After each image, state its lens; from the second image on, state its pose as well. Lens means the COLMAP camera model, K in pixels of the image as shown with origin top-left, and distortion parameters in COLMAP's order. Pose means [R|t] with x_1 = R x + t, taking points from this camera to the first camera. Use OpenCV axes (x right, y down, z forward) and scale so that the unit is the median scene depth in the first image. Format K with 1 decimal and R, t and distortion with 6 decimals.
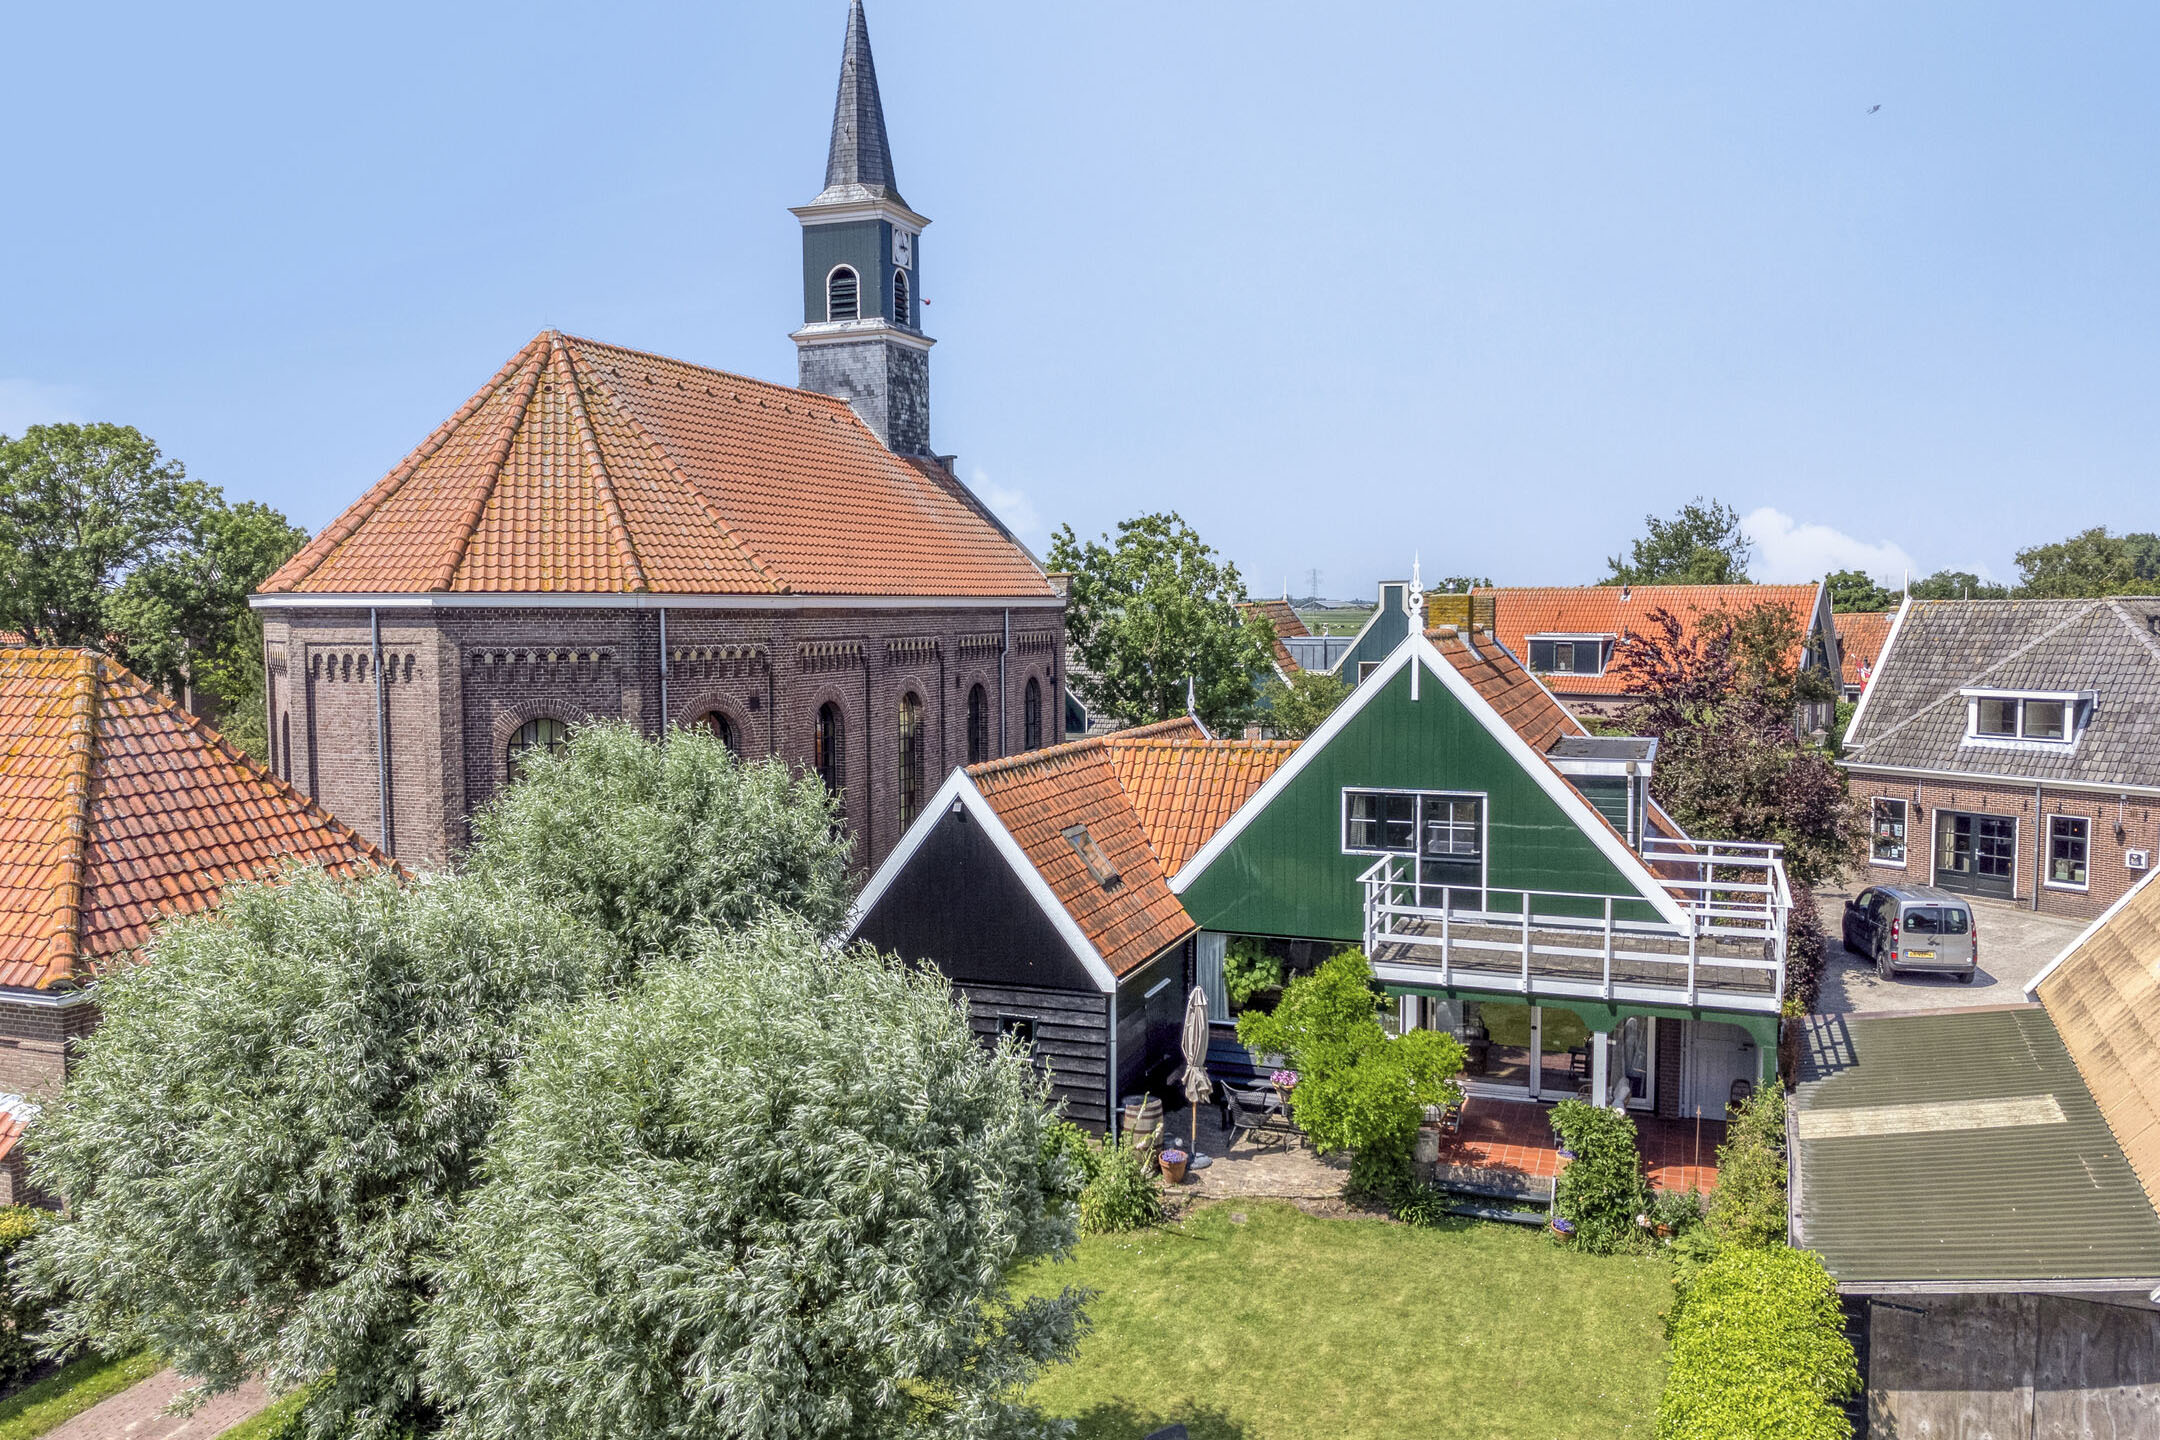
lens RADIAL K [[1630.4, 0, 1075.6], [0, 1630.4, 735.9], [0, 0, 1]] dist [0.005782, 0.012635]
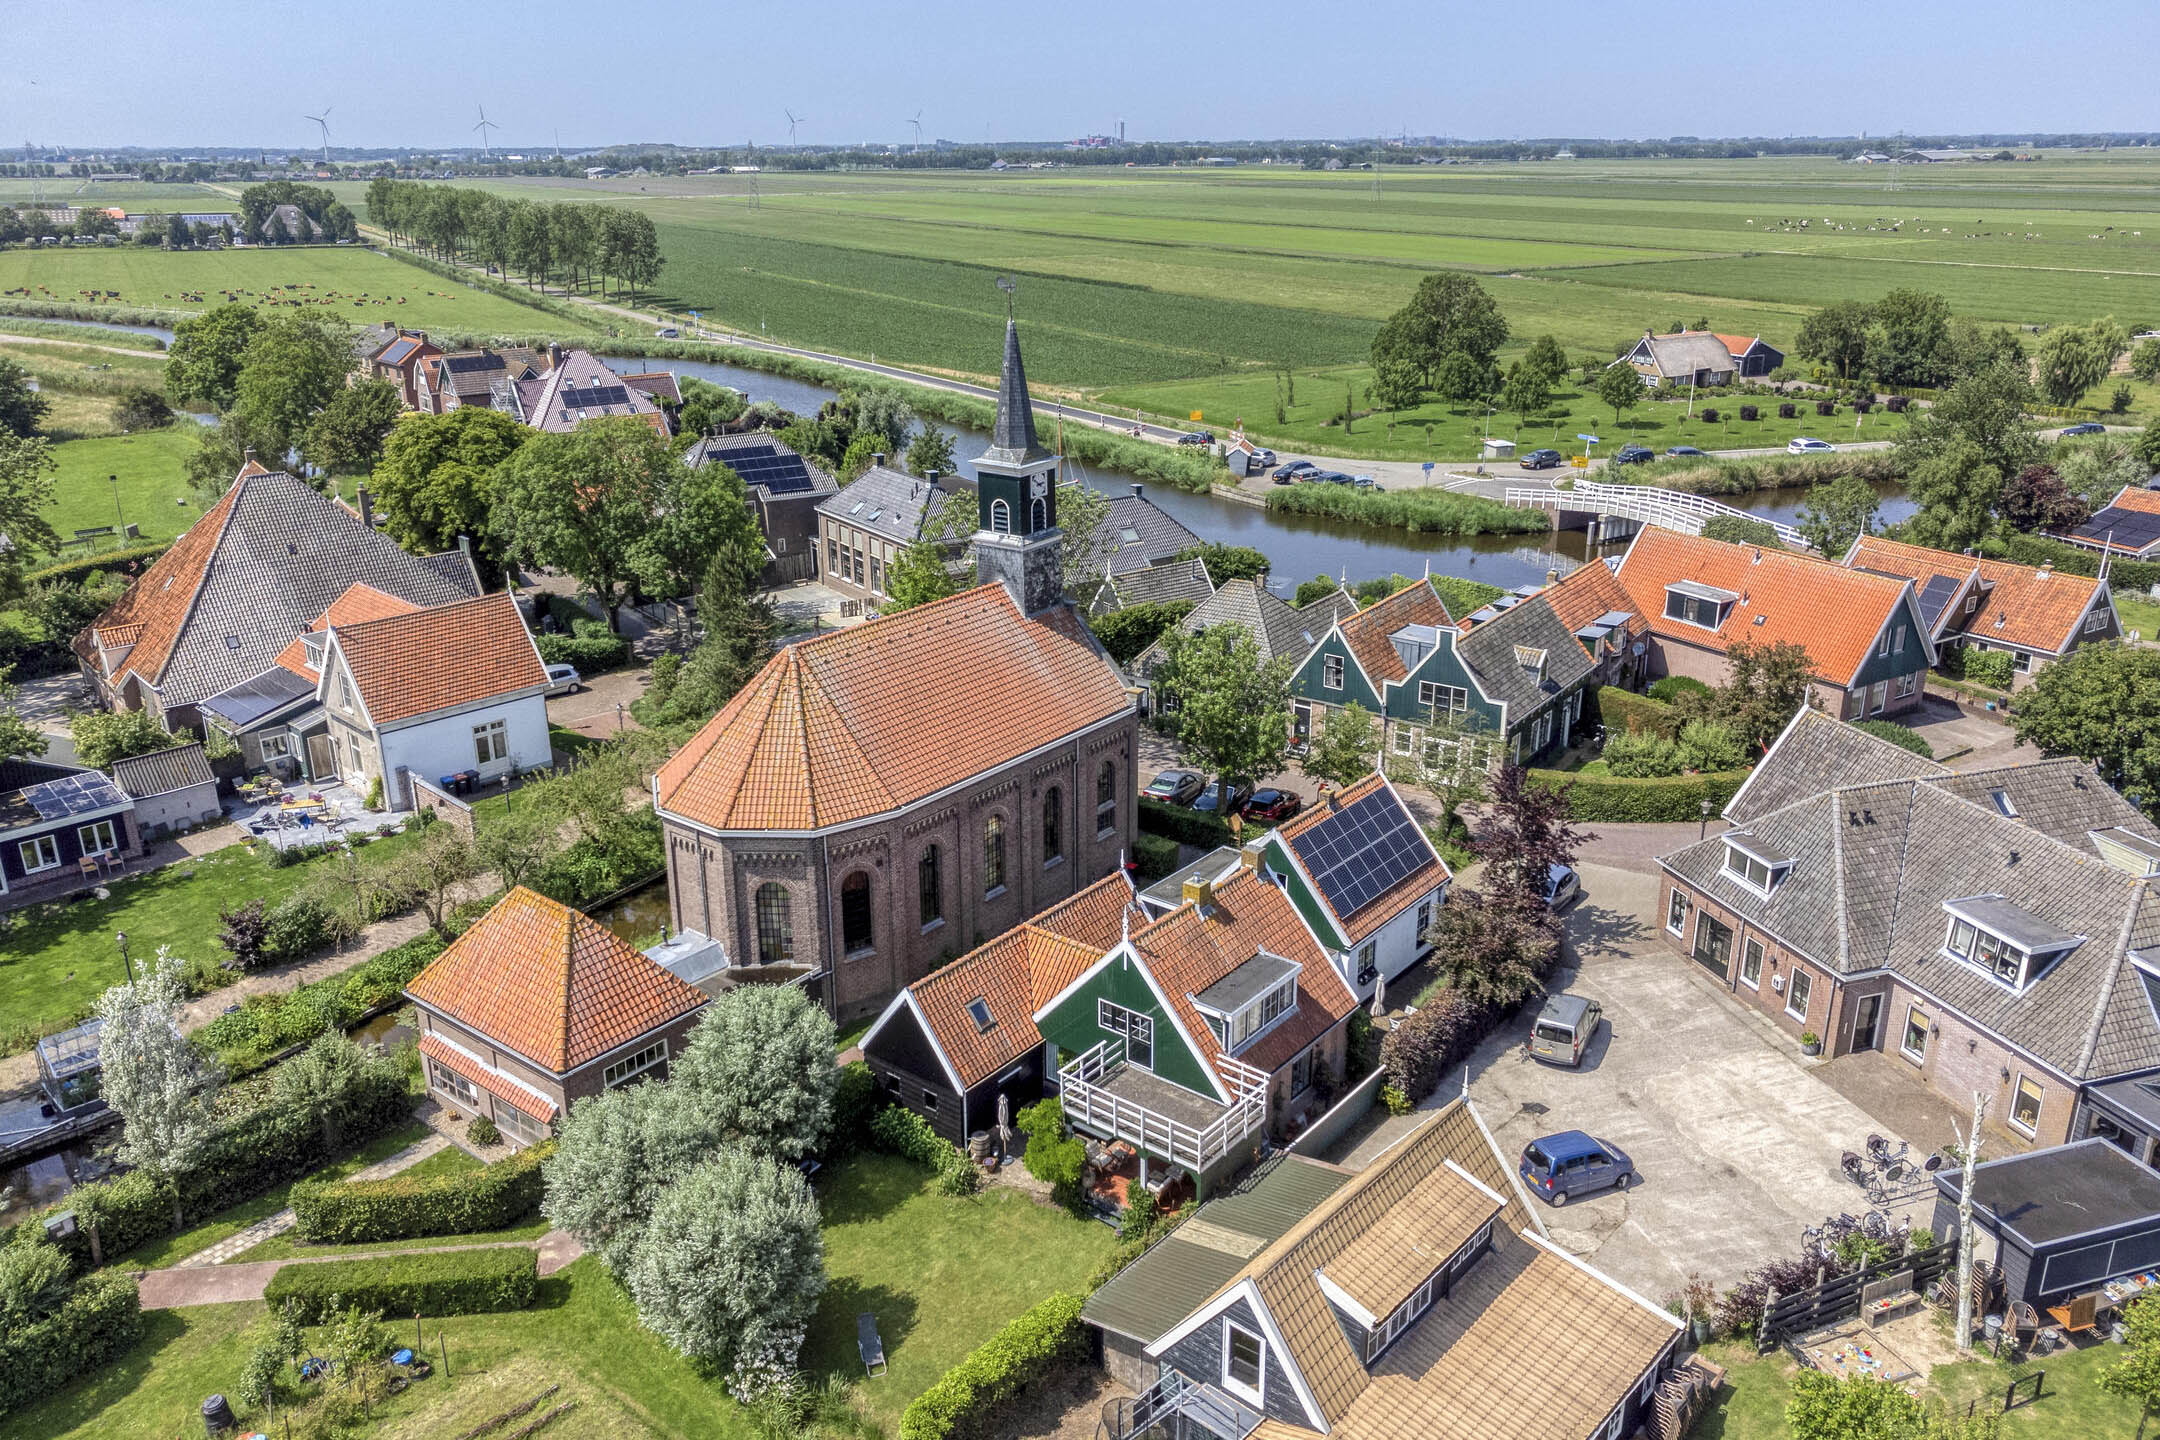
lens RADIAL K [[1635.5, 0, 1080.0], [0, 1635.5, 720.0], [0, 0, 1]] dist [0.010727, 0.005295]
pose [[0.952171, 0.100733, -0.288483, 0.644191], [-0.023336, 0.965314, 0.260046, -0.776914], [0.304672, -0.240876, 0.921495, -0.771032]]
